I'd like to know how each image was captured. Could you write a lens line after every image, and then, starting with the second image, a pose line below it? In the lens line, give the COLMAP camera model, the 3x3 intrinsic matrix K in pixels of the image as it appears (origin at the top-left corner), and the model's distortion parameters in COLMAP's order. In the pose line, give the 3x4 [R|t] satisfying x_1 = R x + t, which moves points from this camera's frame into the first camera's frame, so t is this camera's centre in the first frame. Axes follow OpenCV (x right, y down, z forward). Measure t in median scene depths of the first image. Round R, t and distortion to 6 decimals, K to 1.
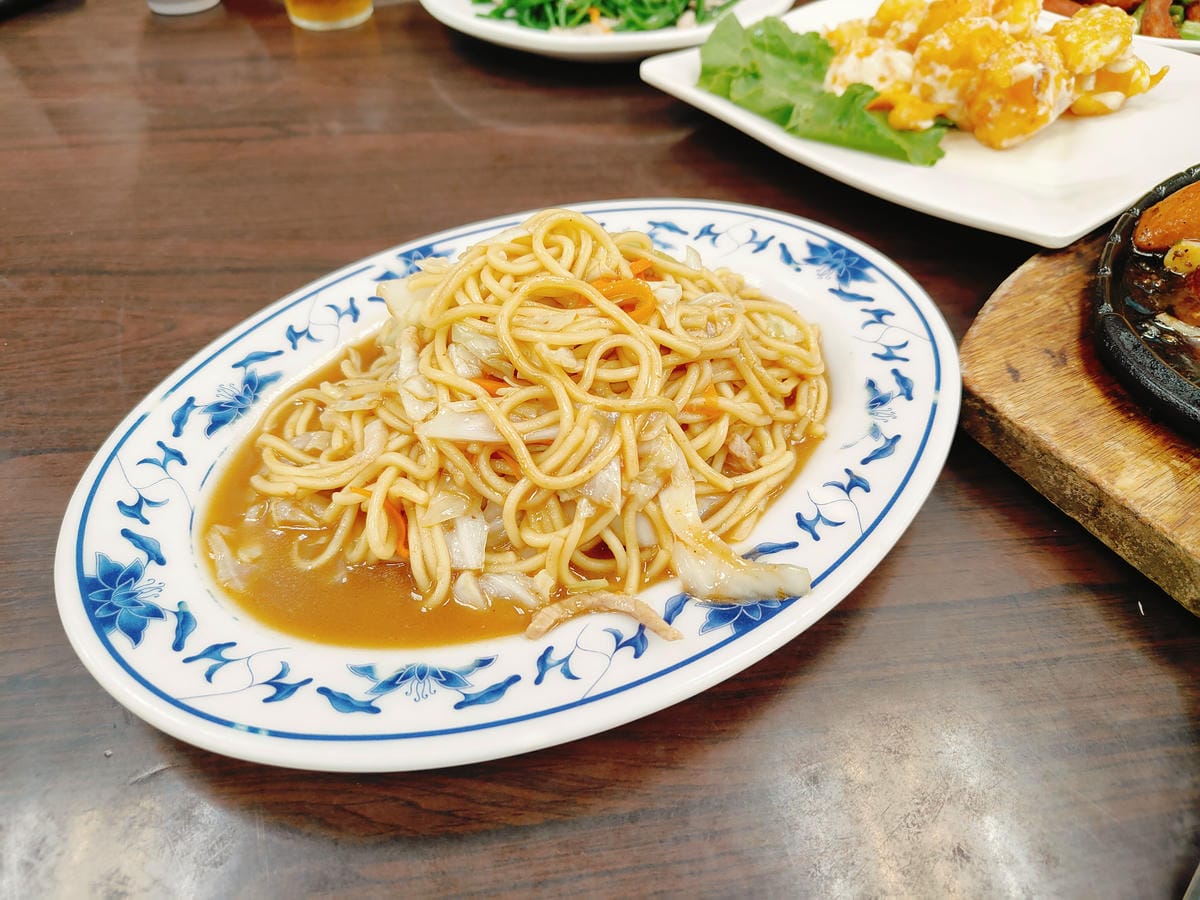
lens RADIAL K [[829.8, 0, 588.5], [0, 829.8, 458.7], [0, 0, 1]] dist [0.003161, -0.020354]
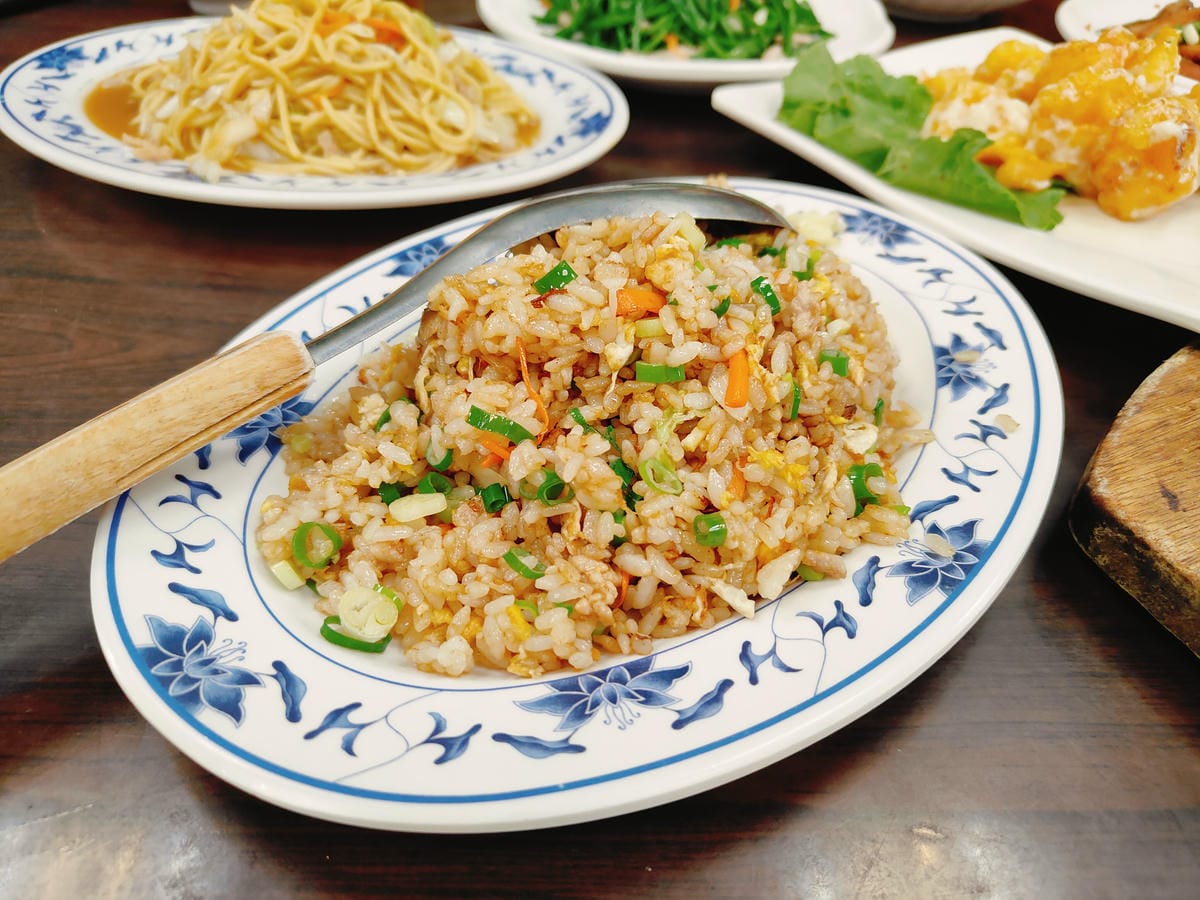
lens RADIAL K [[829.8, 0, 598.0], [0, 829.8, 444.9], [0, 0, 1]] dist [0.003161, -0.020354]
pose [[0.995407, 0.086882, -0.040211, 0.011654], [-0.089648, 0.993291, -0.073047, -0.036502], [0.033595, 0.076316, 0.996518, 0.164117]]
